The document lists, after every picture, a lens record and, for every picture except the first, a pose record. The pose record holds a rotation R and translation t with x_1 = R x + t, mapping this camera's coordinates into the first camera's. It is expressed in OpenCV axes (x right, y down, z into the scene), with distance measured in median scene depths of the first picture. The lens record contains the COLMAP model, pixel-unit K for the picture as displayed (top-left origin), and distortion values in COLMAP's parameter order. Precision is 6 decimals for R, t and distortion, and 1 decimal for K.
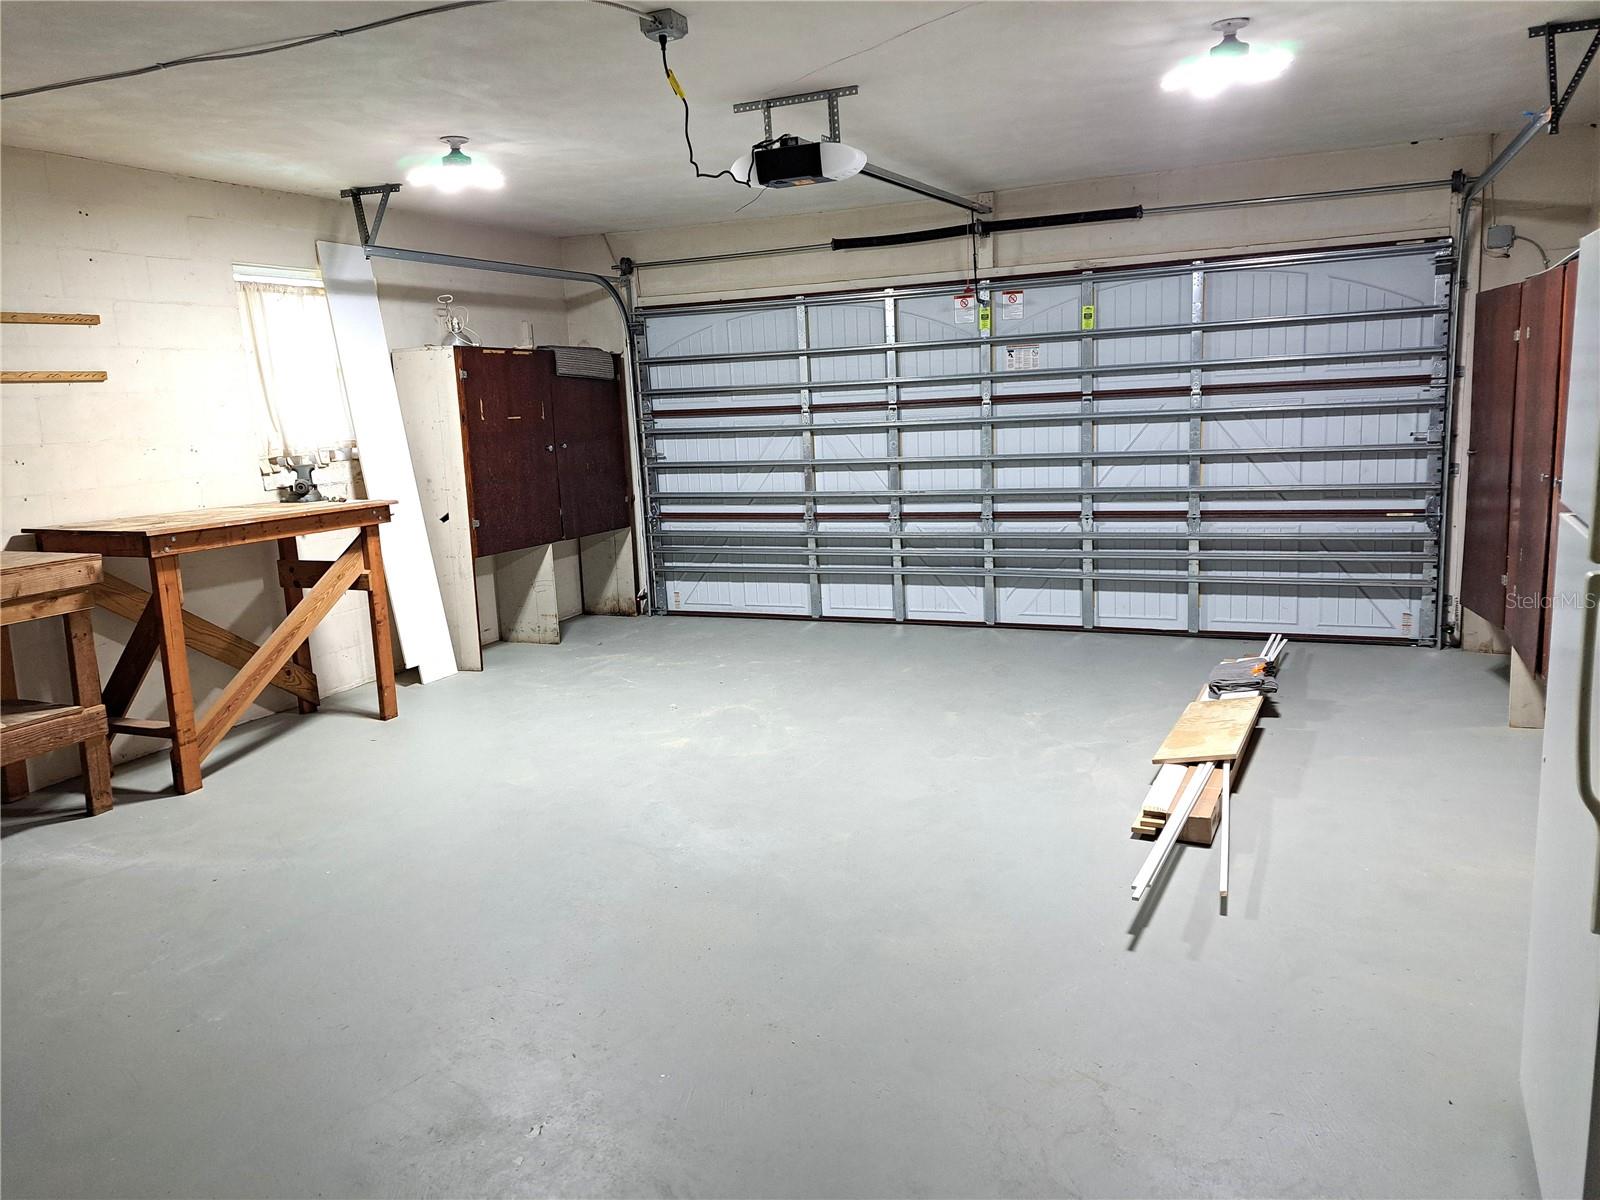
lens RADIAL K [[1141.0, 0, 801.3], [0, 1141.0, 582.3], [0, 0, 1]] dist [0.076263, -0.074519]
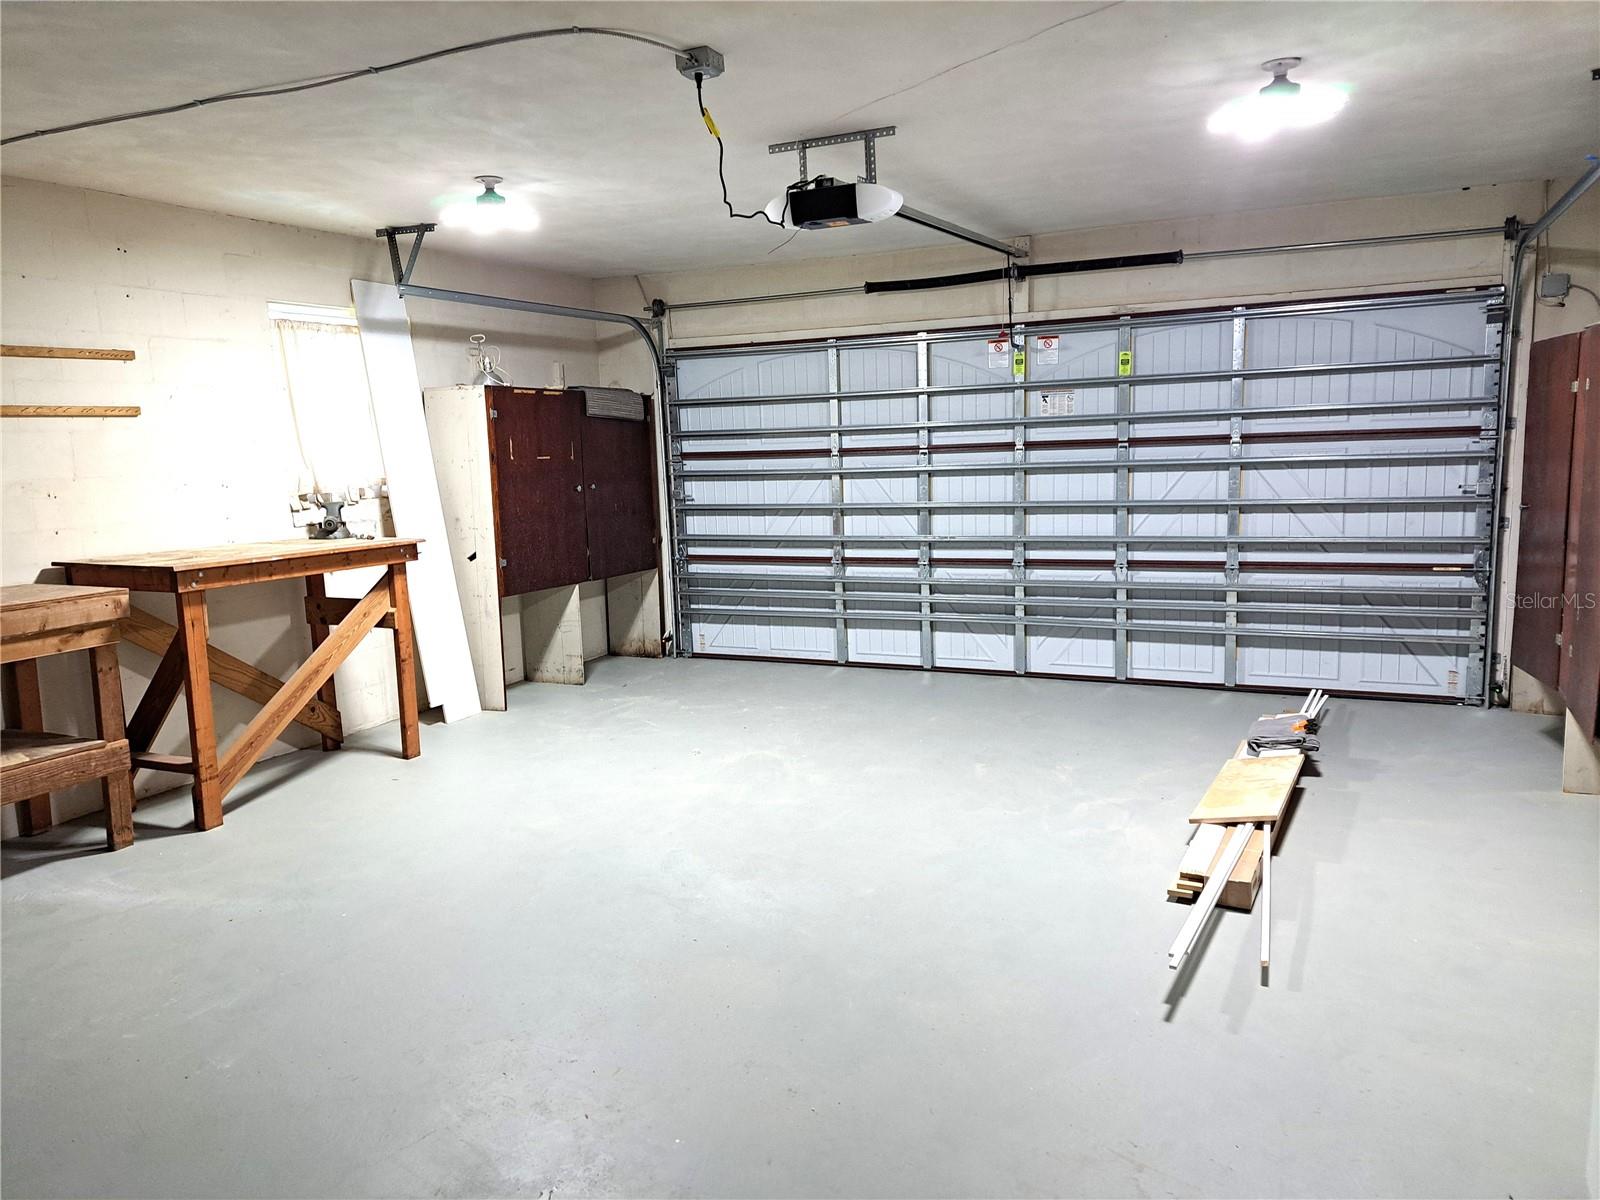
lens RADIAL K [[1139.4, 0, 794.5], [0, 1139.4, 602.1], [0, 0, 1]] dist [0.083177, -0.084825]
pose [[0.999437, 0.016960, -0.028950, -0.001044], [-0.017520, 0.999663, -0.019181, -0.002683], [0.028615, 0.019678, 0.999397, 0.014624]]
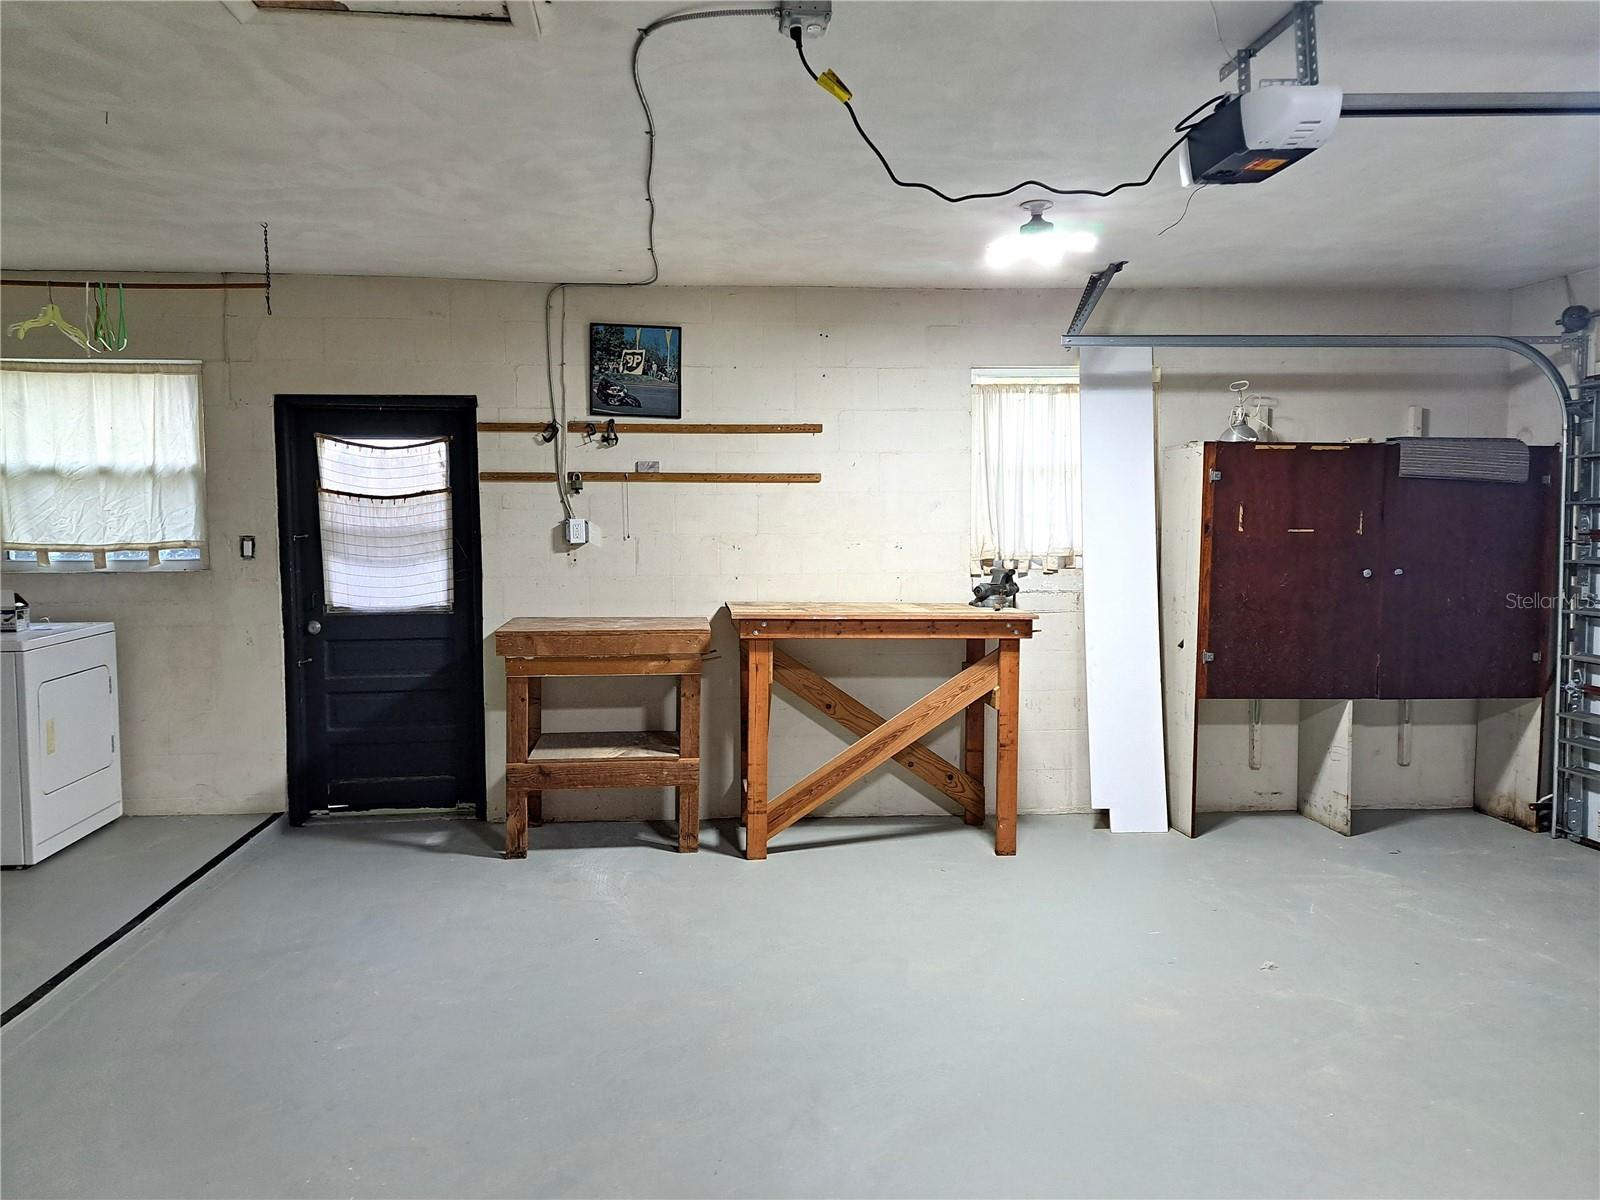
lens RADIAL K [[1141.0, 0, 801.3], [0, 1141.0, 582.3], [0, 0, 1]] dist [0.076263, -0.074519]
pose [[0.482648, 0.089797, -0.871199, 0.311668], [-0.162160, 0.986693, 0.011863, -0.072687], [0.860671, 0.135548, 0.490787, 0.380881]]
